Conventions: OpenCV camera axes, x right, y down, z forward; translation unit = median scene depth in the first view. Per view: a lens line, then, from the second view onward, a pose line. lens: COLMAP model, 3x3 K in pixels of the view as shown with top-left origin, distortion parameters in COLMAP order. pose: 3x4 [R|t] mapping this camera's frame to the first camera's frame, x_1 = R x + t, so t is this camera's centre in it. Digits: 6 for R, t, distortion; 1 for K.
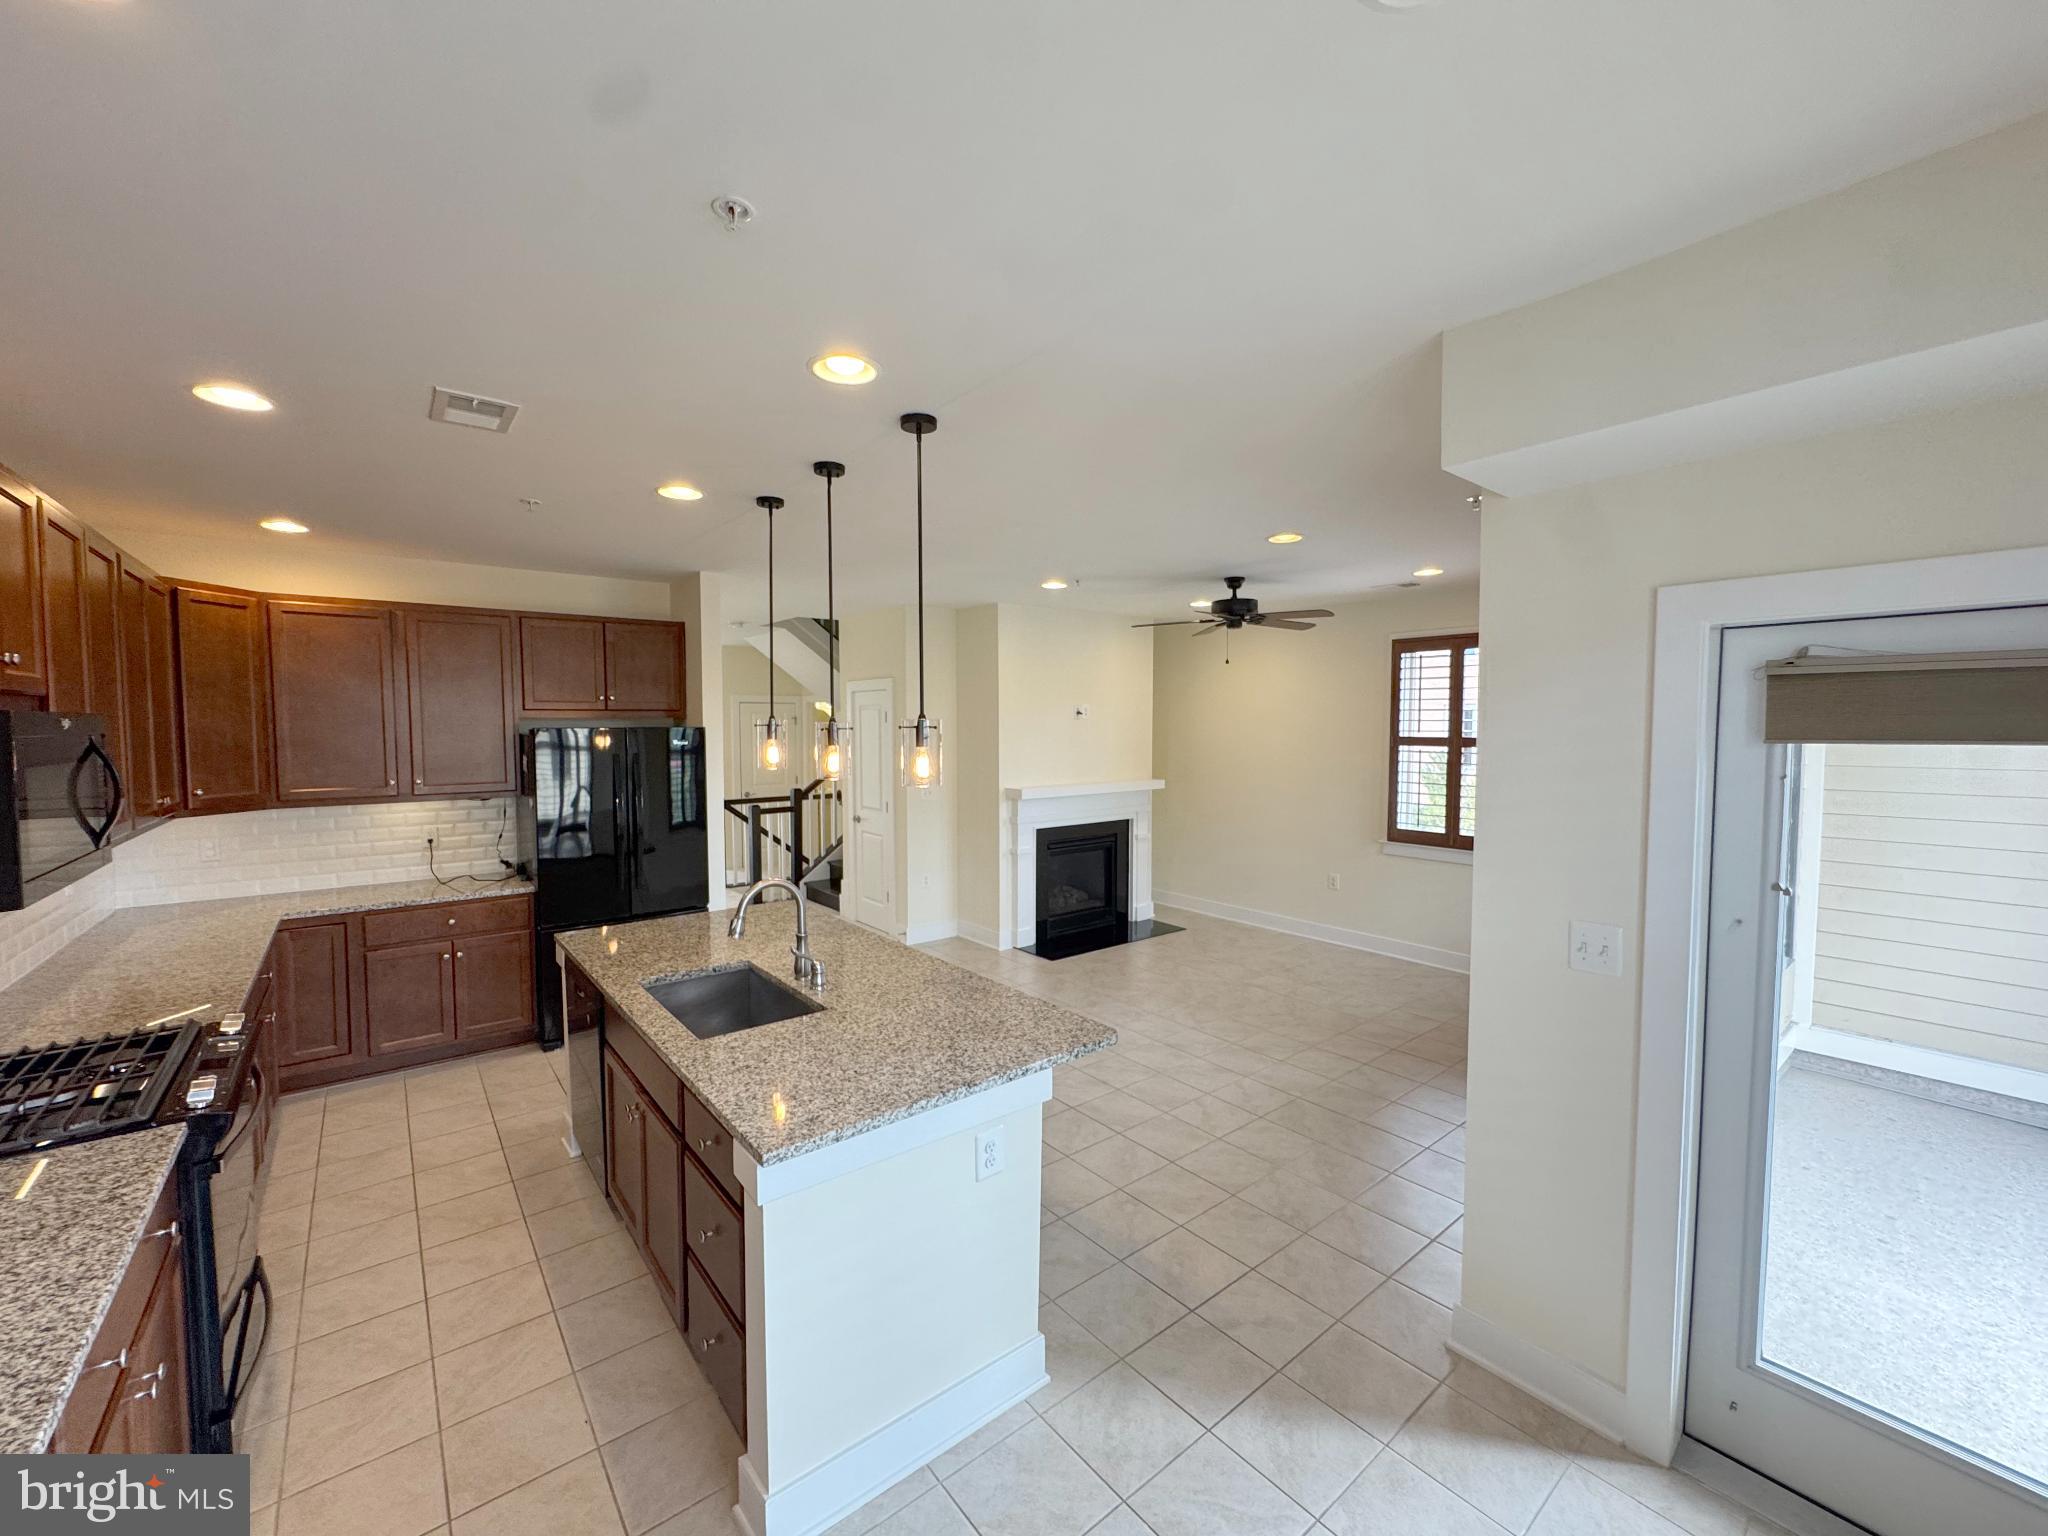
lens RADIAL K [[824.0, 0, 1024.0], [0, 824.0, 768.0], [0, 0, 1]] dist [-0.002879, -0.000513]
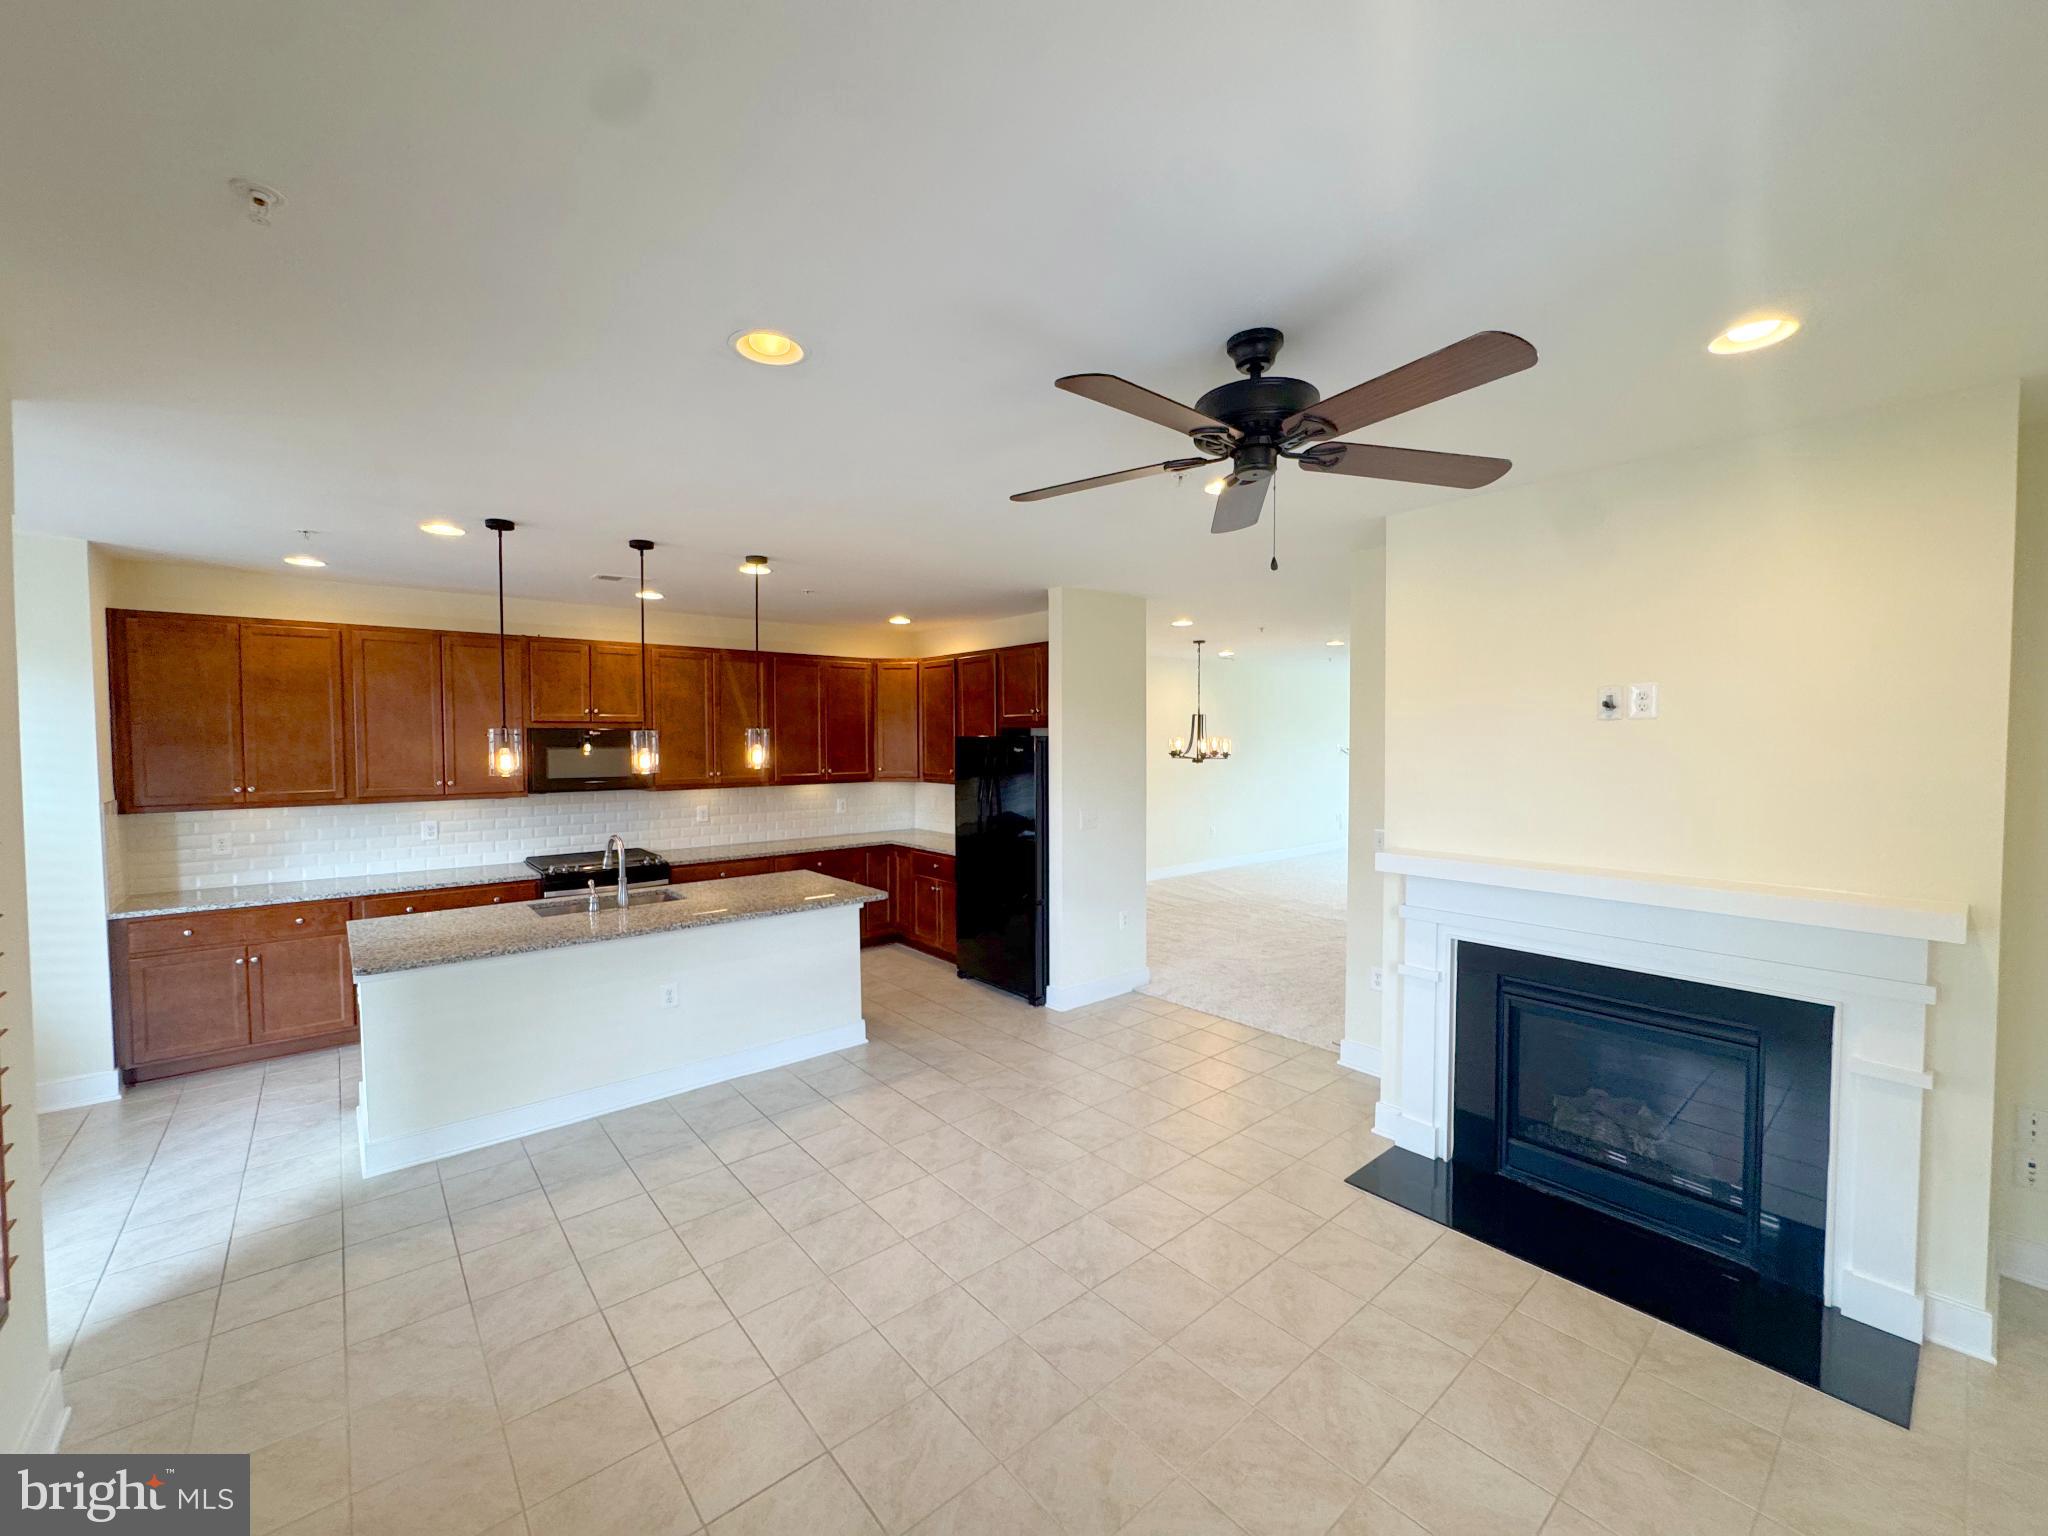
lens RADIAL K [[823.6, 0, 1019.9], [0, 823.6, 764.4], [0, 0, 1]] dist [-0.002285, -0.000298]
pose [[0.020019, 0.036200, -0.999144, 1.144192], [-0.053424, 0.997955, 0.035086, -0.082074], [0.998371, 0.052675, 0.021912, 1.609521]]
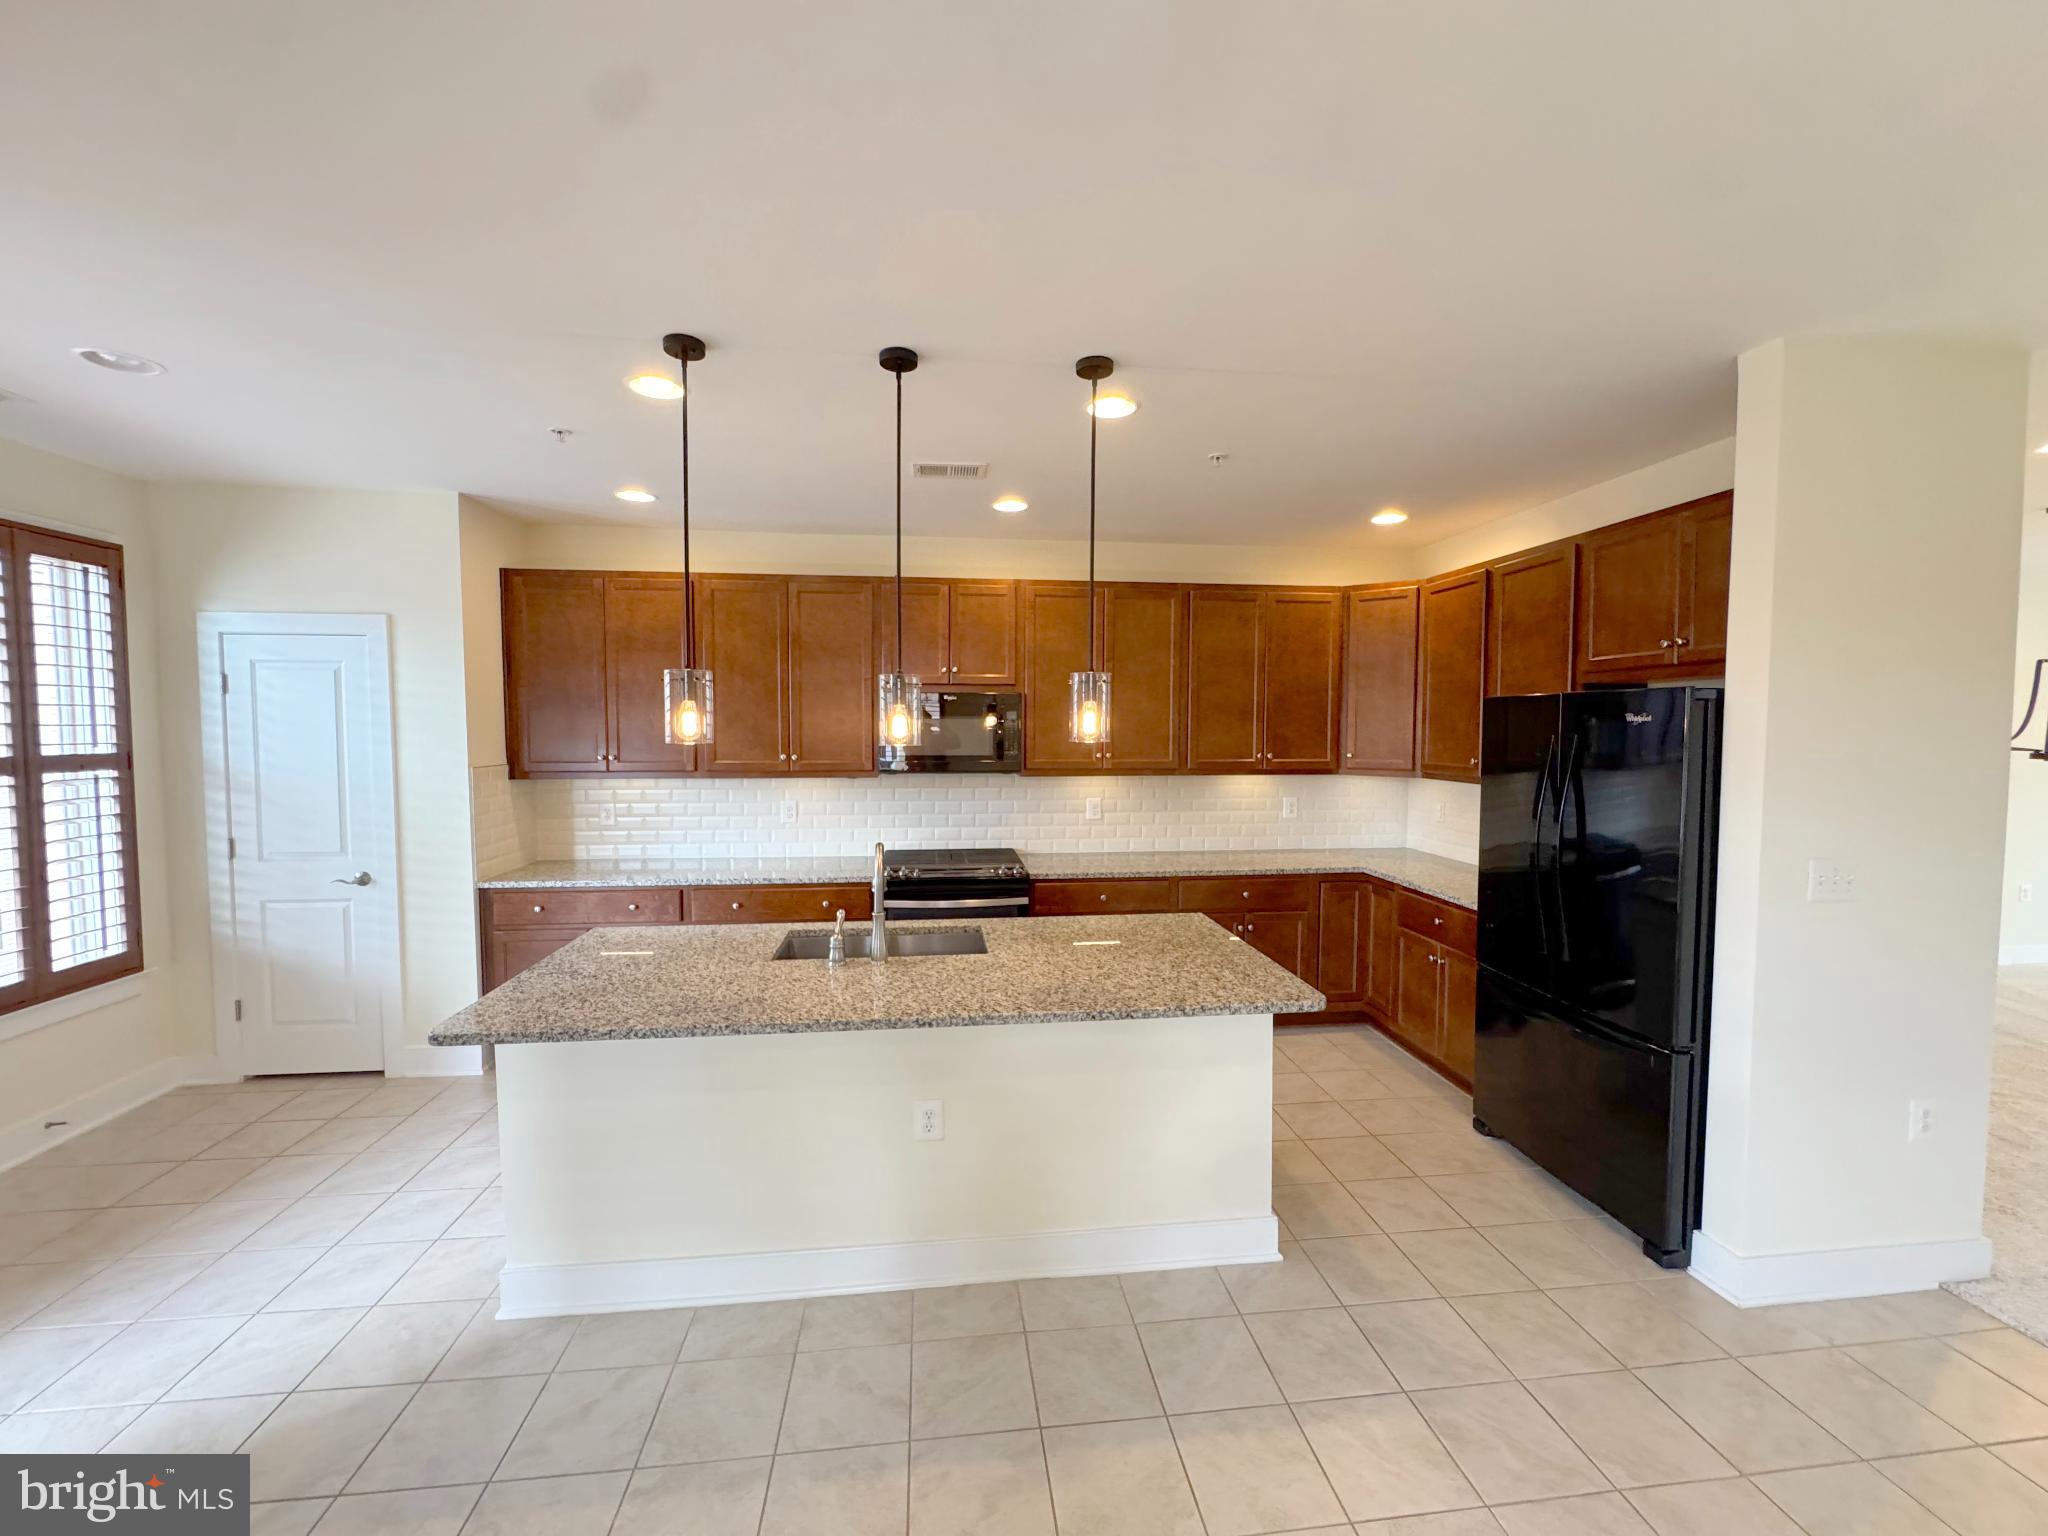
lens RADIAL K [[819.3, 0, 1020.7], [0, 819.3, 766.0], [0, 0, 1]] dist [-0.003381, -0.000408]
pose [[-0.533718, 0.043547, -0.844541, 0.390885], [-0.048236, 0.995480, 0.081813, -0.039836], [0.844286, 0.084402, -0.529205, 1.554265]]
